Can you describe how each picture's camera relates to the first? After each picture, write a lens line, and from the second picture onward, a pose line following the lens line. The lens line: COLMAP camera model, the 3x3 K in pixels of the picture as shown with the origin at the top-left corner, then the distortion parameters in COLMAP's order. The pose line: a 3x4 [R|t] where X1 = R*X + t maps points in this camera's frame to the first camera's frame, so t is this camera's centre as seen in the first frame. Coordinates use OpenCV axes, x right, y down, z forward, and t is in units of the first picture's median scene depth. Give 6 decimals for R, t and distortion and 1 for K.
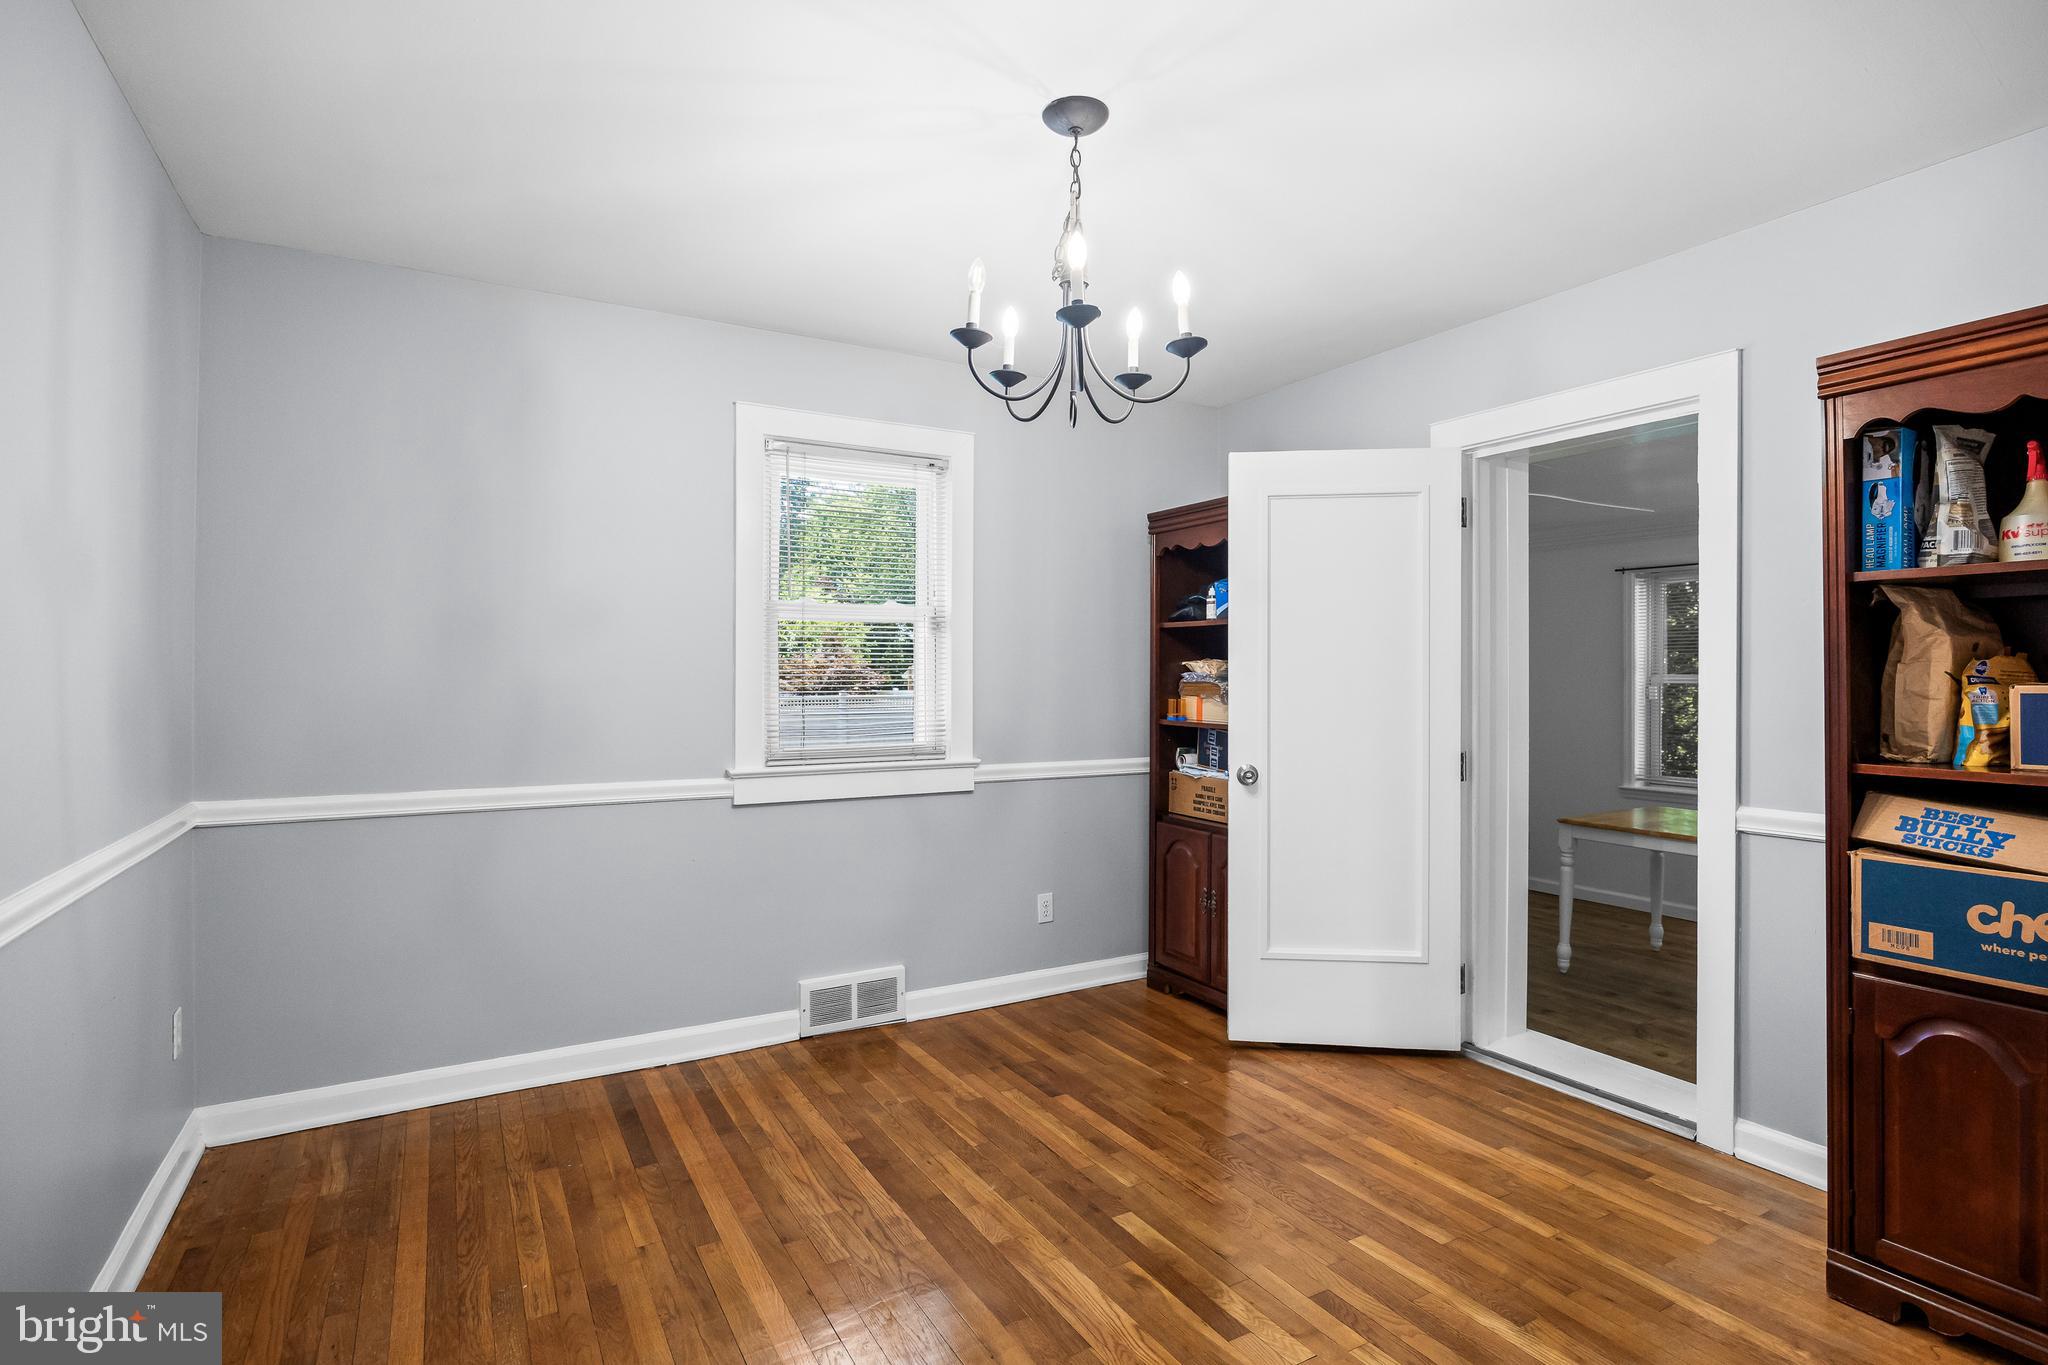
lens RADIAL K [[1025.4, 0, 1024.0], [0, 1025.4, 682.5], [0, 0, 1]] dist [0.000158, -0.000156]
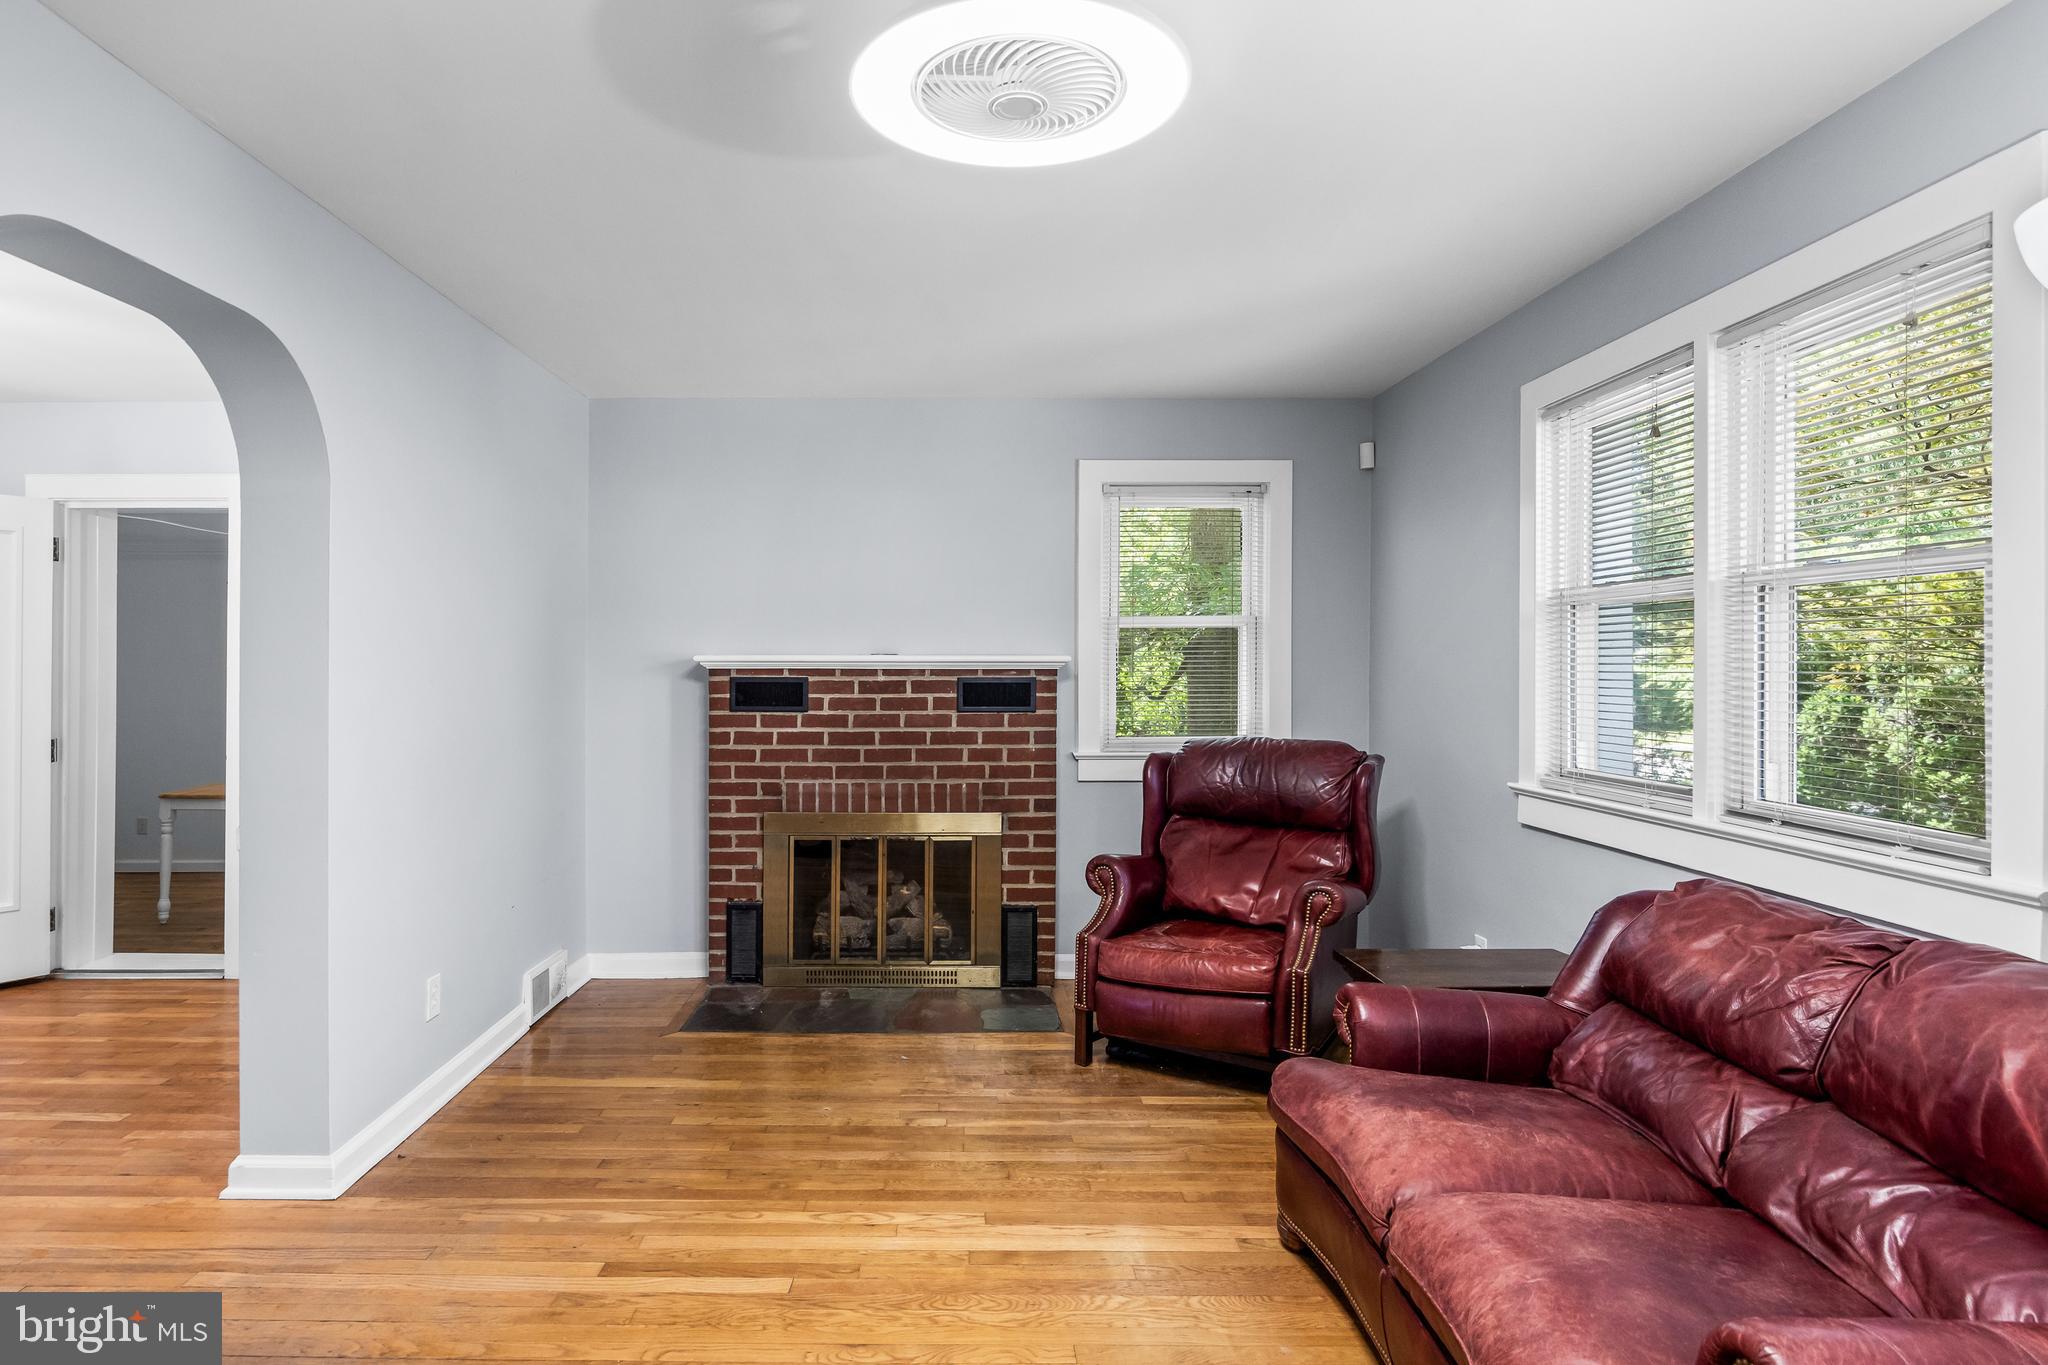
lens RADIAL K [[1147.5, 0, 1019.0], [0, 1147.5, 656.9], [0, 0, 1]] dist [-0.021872, -0.000197]
pose [[0.472492, 0.011610, 0.881258, -0.238128], [0.001073, 0.999905, -0.013748, -0.012131], [-0.881334, 0.007441, 0.472435, -0.711765]]
